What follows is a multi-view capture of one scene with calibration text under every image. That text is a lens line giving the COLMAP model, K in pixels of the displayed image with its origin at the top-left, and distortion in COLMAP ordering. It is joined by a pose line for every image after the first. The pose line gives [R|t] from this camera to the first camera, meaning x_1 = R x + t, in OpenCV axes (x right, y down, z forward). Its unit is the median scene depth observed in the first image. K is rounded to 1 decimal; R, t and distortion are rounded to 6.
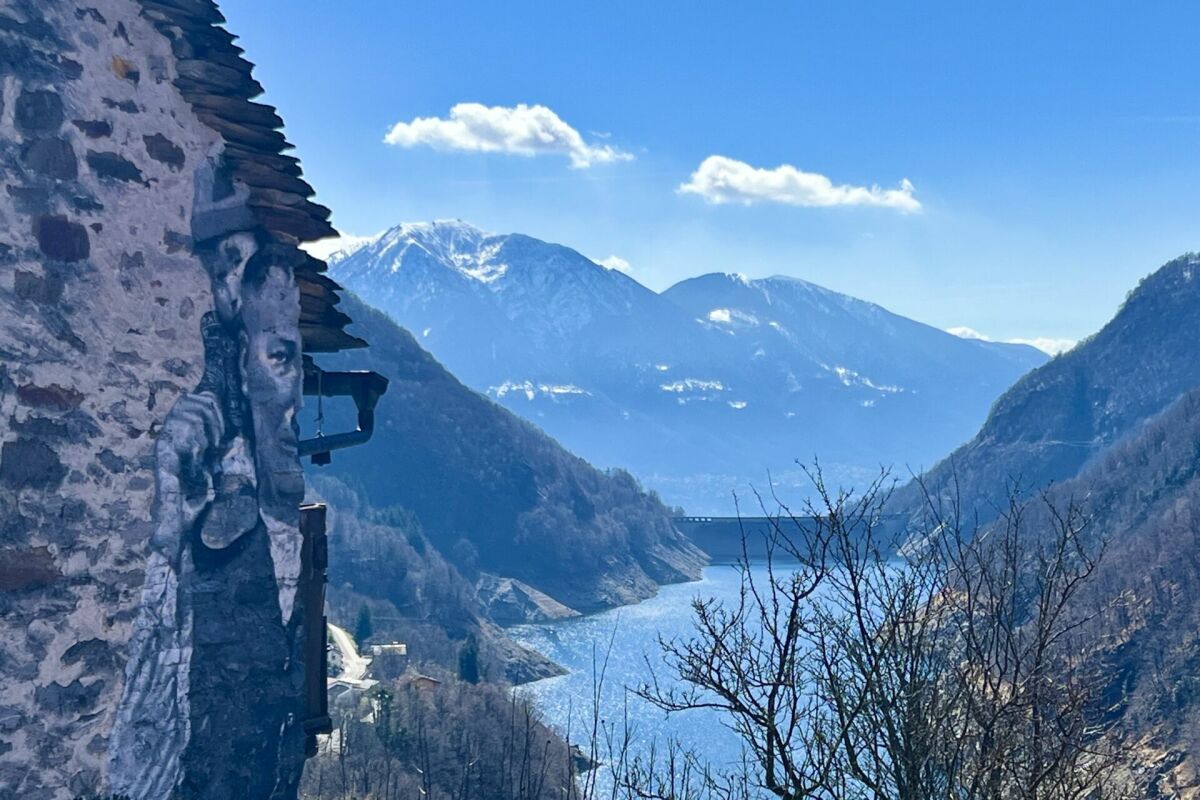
lens RADIAL K [[2172.0, 0, 706.2], [0, 2172.0, 429.6], [0, 0, 1]] dist [0.139634, 0.000000]
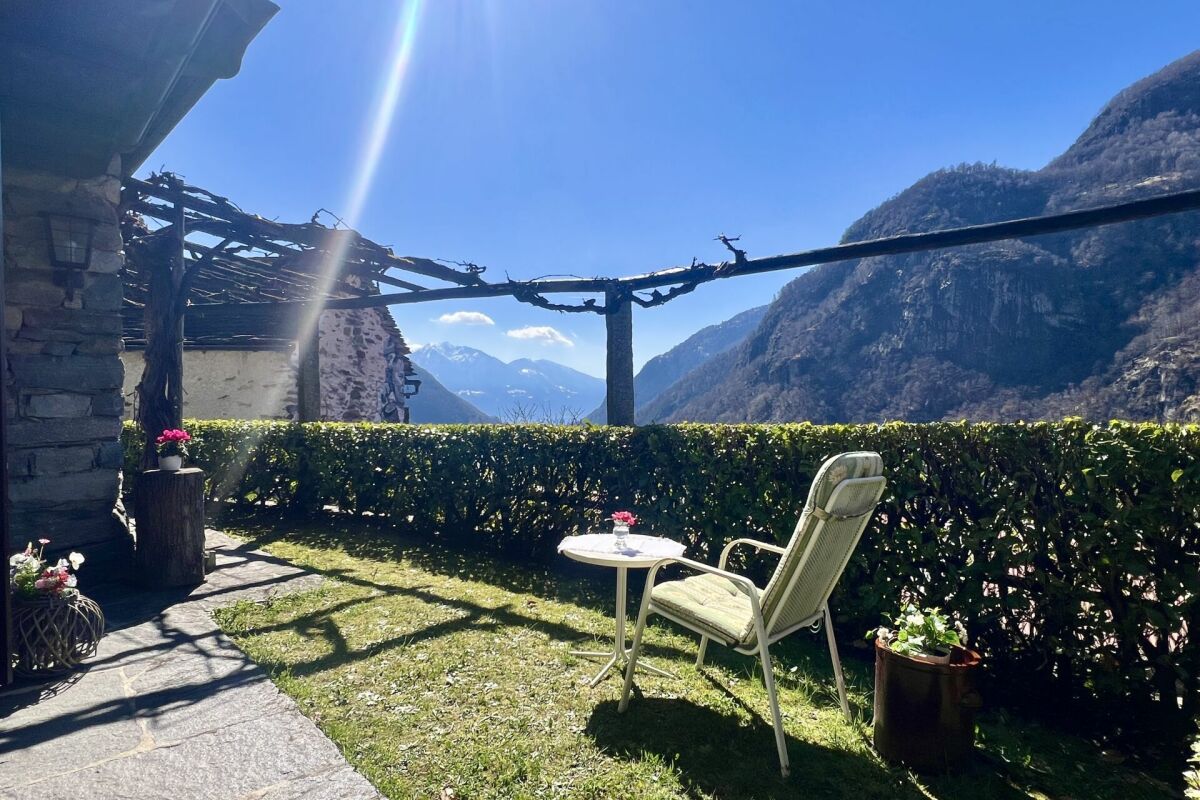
lens RADIAL K [[656.5, 0, 583.1], [0, 656.5, 415.7], [0, 0, 1]] dist [0.004300, 0.003589]
pose [[0.995905, 0.002160, 0.090385, 0.106908], [-0.003552, 0.999877, 0.015249, 0.037714], [-0.090341, -0.015508, 0.995790, -0.653175]]
